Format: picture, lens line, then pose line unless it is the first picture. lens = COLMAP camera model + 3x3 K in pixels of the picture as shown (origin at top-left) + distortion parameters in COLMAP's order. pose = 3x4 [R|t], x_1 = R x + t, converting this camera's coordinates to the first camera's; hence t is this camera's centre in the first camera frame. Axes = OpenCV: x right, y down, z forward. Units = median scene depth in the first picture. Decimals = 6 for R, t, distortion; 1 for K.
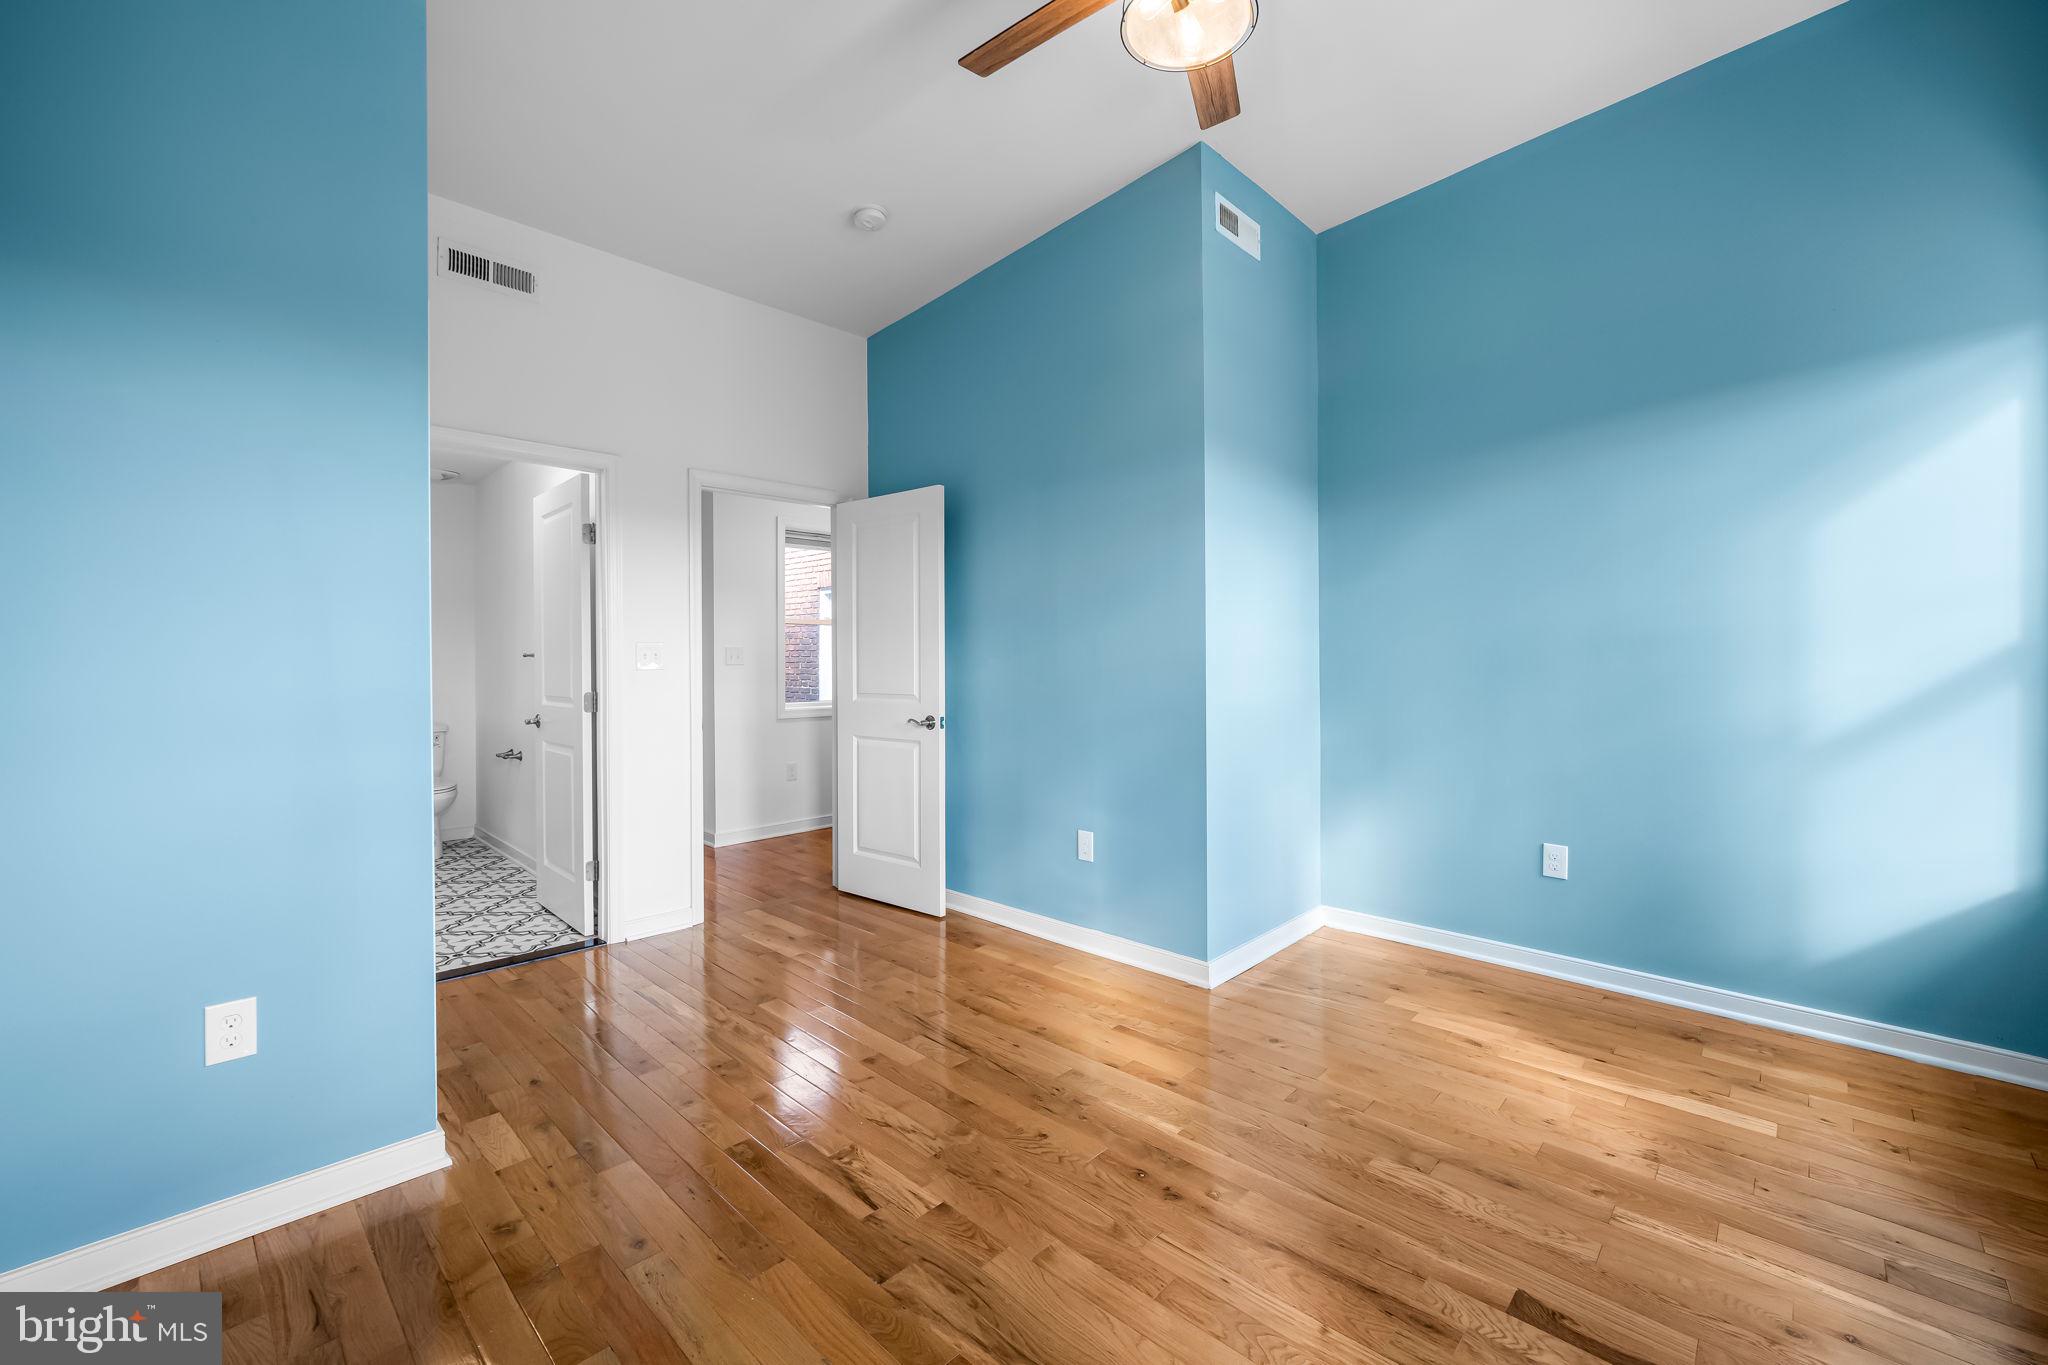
lens RADIAL K [[828.5, 0, 1027.3], [0, 828.5, 665.5], [0, 0, 1]] dist [-0.002613, -0.000097]
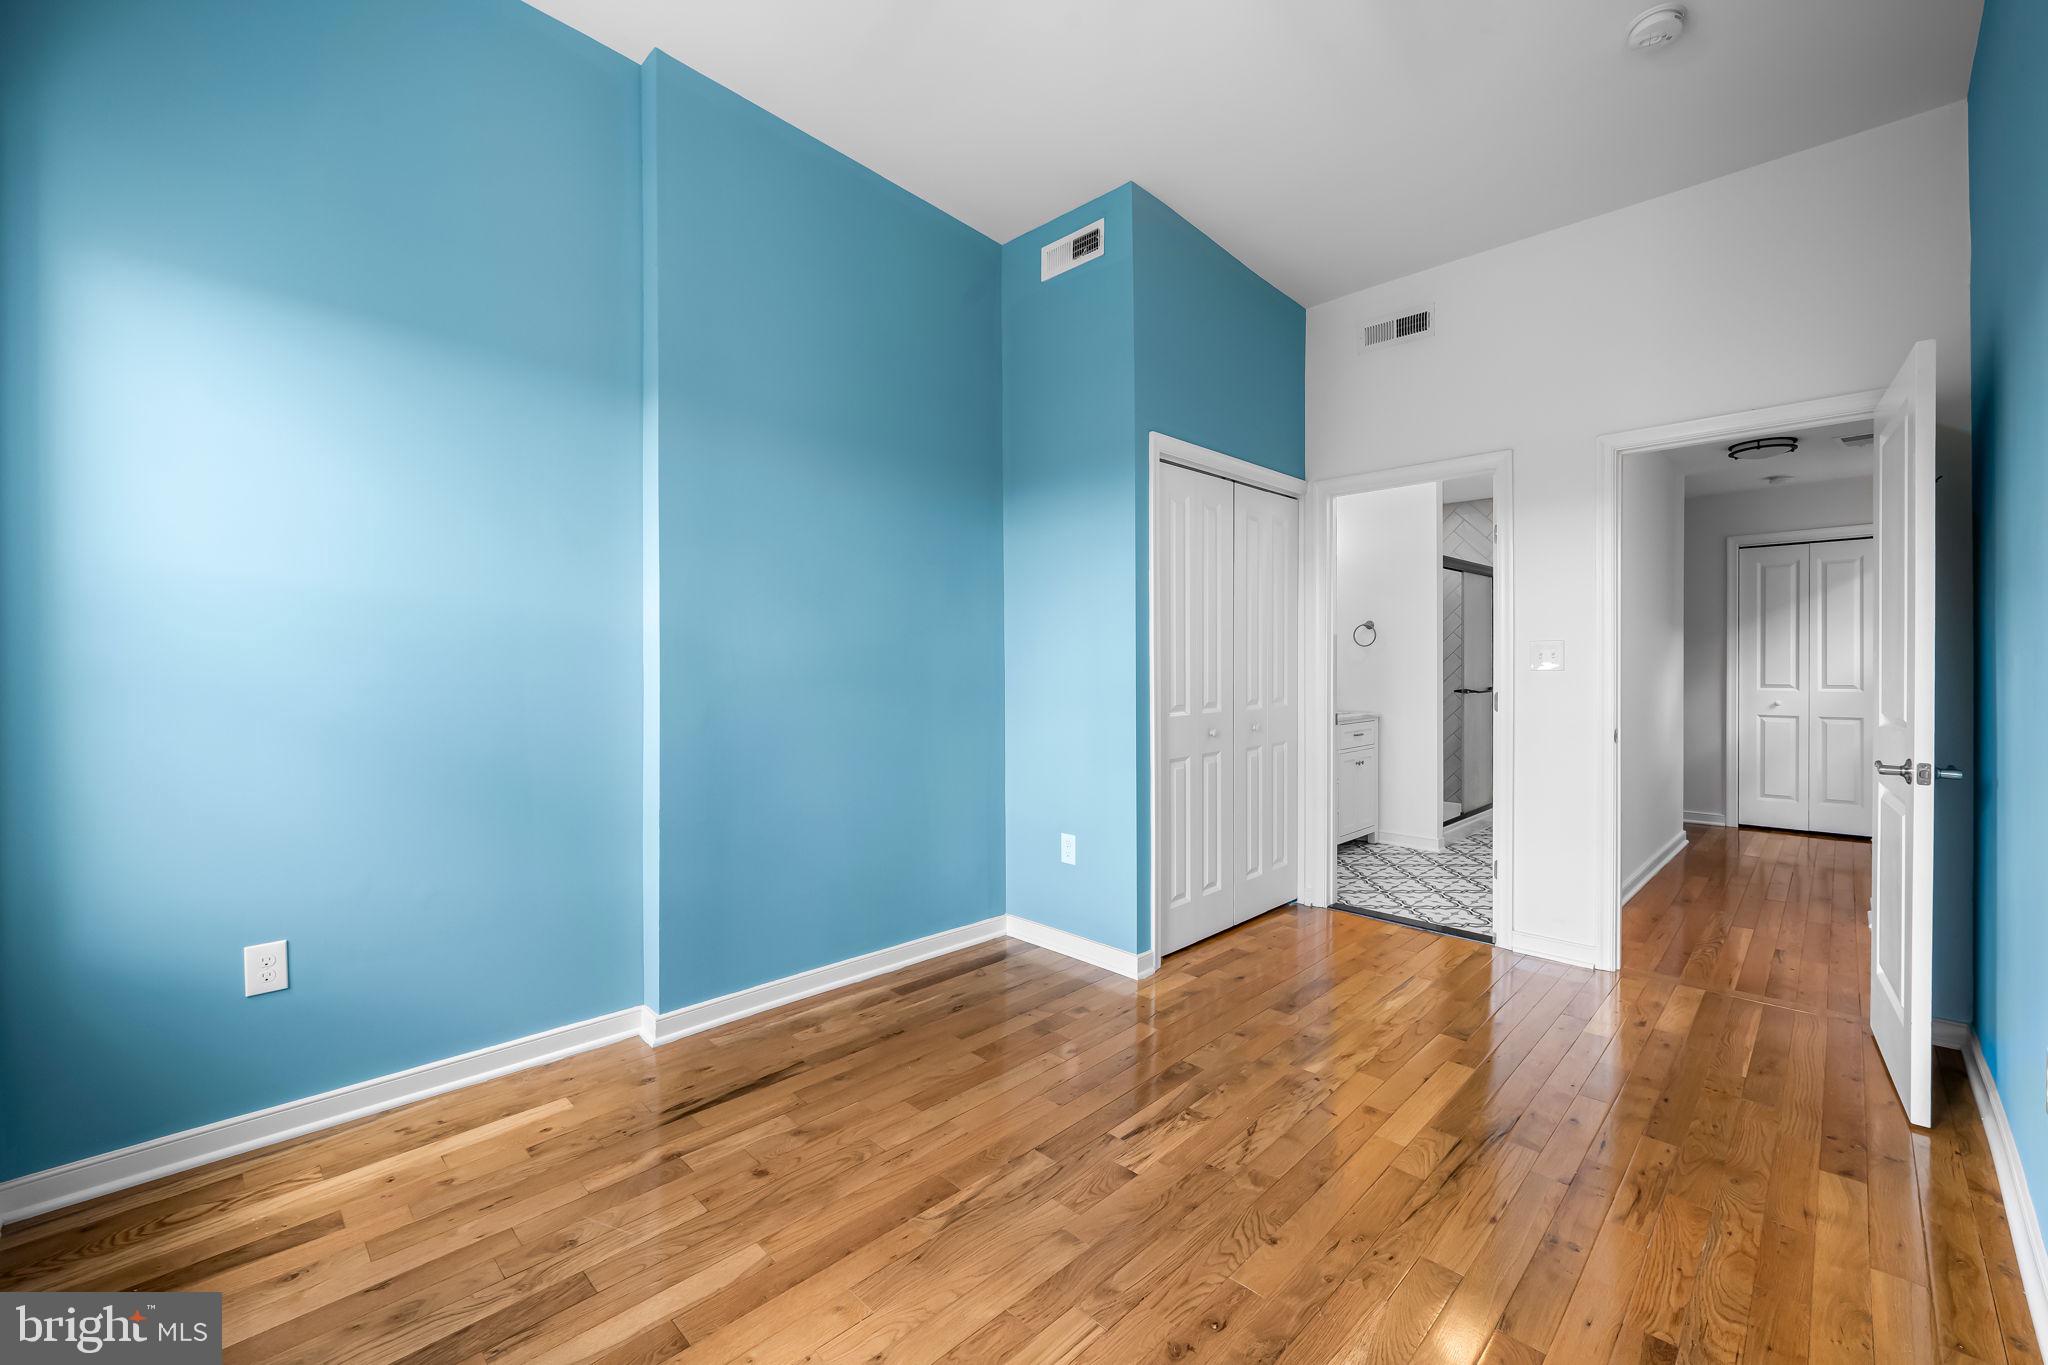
lens RADIAL K [[828.5, 0, 1027.6], [0, 828.5, 676.4], [0, 0, 1]] dist [-0.002613, -0.000097]
pose [[-0.018694, 0.019253, -0.999640, 0.863025], [-0.001706, 0.999813, 0.019289, -0.009482], [0.999824, 0.002066, -0.018658, 0.796770]]
